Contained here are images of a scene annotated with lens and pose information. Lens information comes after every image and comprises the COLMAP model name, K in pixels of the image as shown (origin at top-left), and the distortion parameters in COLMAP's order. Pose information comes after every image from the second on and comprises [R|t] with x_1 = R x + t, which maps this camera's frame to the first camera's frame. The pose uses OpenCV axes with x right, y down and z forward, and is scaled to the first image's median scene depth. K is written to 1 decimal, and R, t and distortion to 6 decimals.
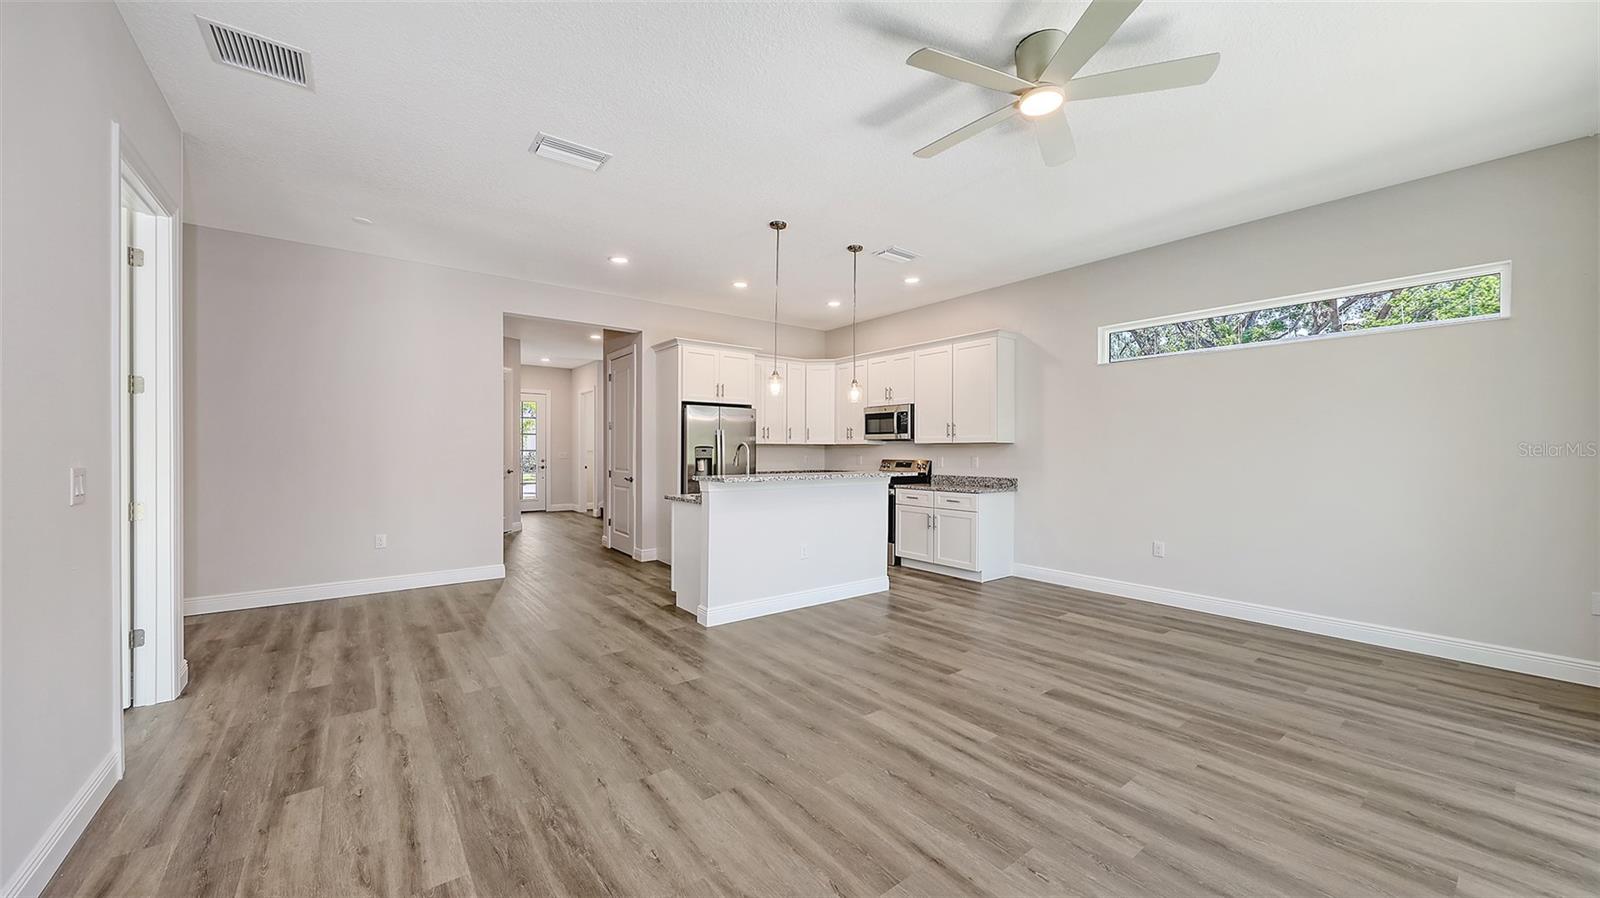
lens RADIAL K [[581.0, 0, 800.0], [0, 581.0, 449.0], [0, 0, 1]] dist [-0.000095, -0.000038]
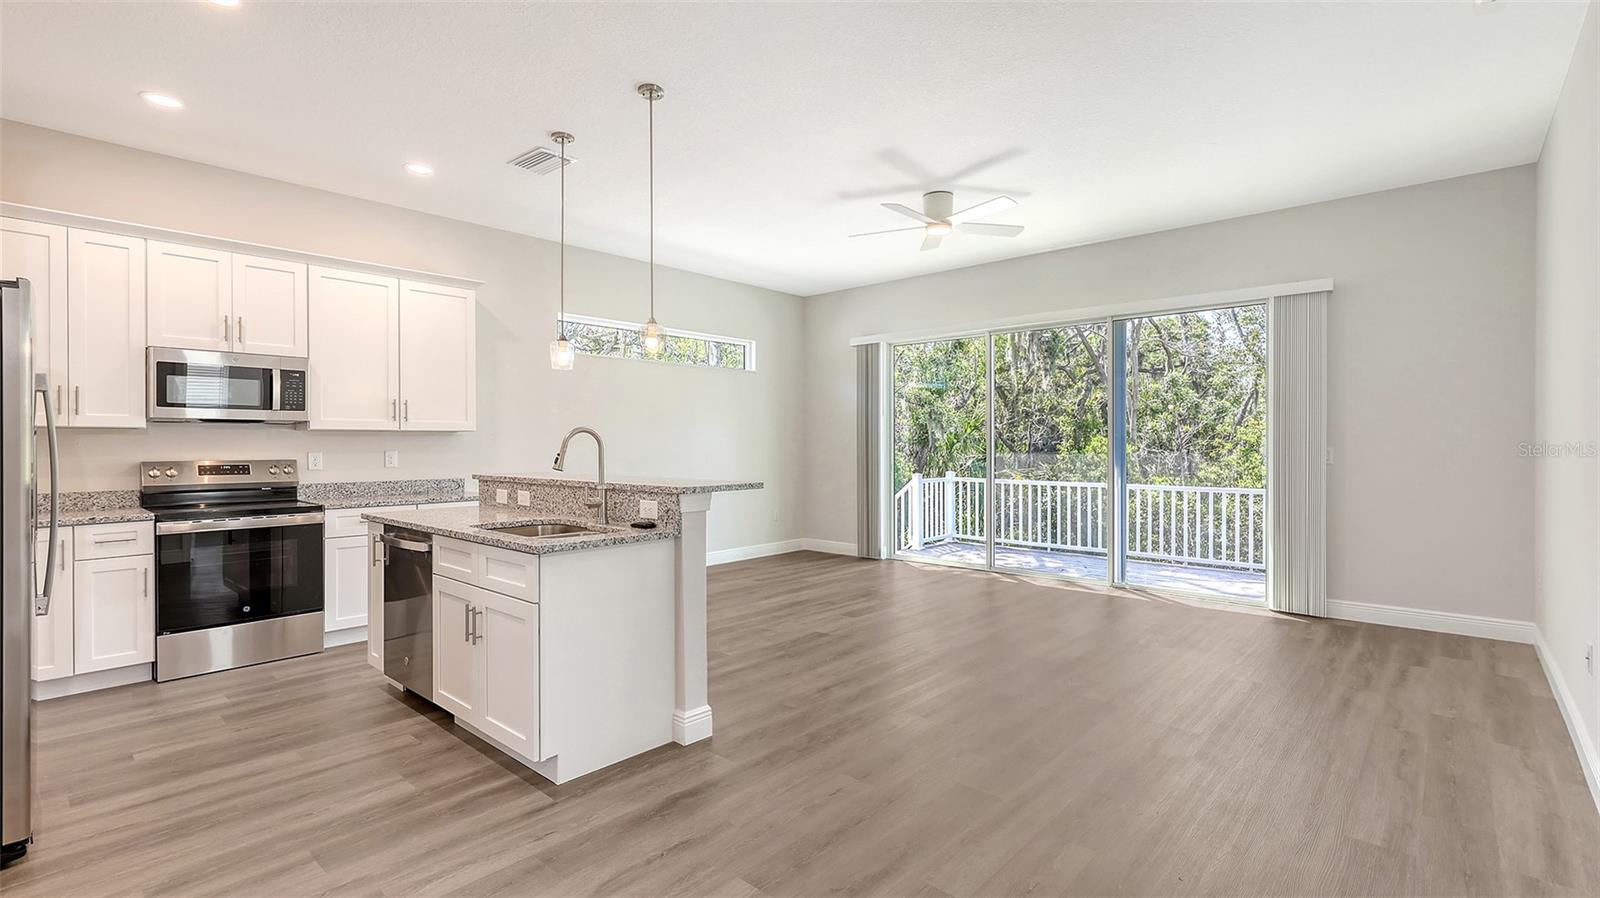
lens RADIAL K [[717.6, 0, 794.9], [0, 717.6, 449.3], [0, 0, 1]] dist [0.001389, 0.000709]
pose [[-0.173862, -0.010385, 0.984715, -1.215999], [-0.002159, 0.999946, 0.010164, 0.002964], [-0.984768, -0.000359, -0.173875, 1.404427]]
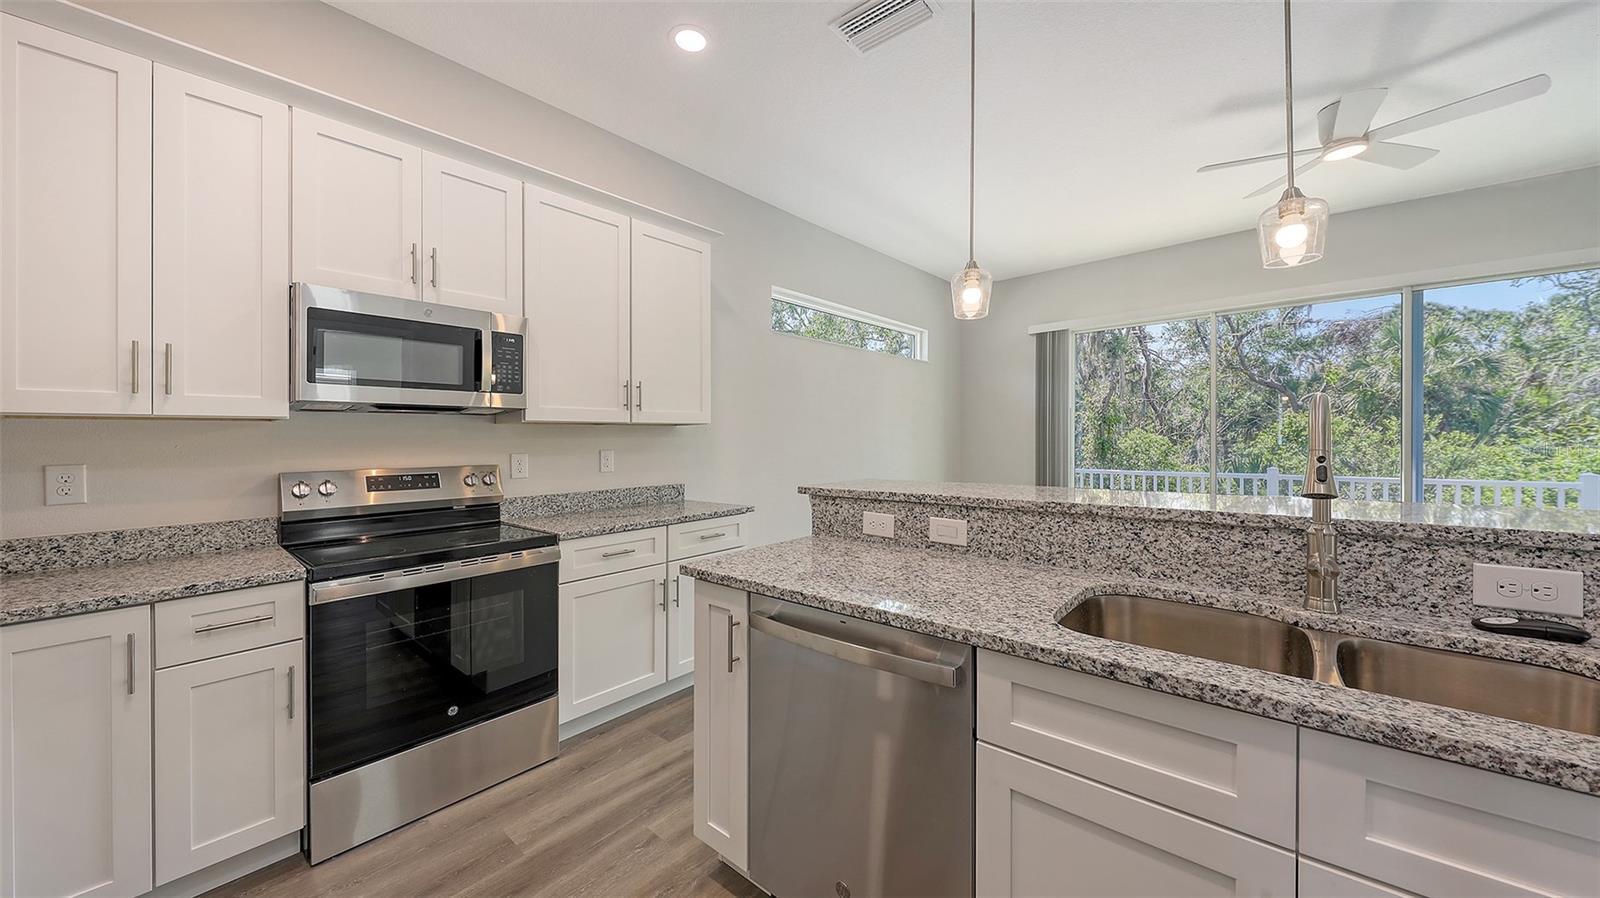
lens RADIAL K [[556.2, 0, 791.8], [0, 556.2, 437.5], [0, 0, 1]] dist [0.000626, -0.000190]
pose [[-0.188973, 0.003197, 0.981977, -0.433390], [0.008826, 0.999960, -0.001557, 0.006773], [-0.981943, 0.008373, -0.188994, 1.909000]]
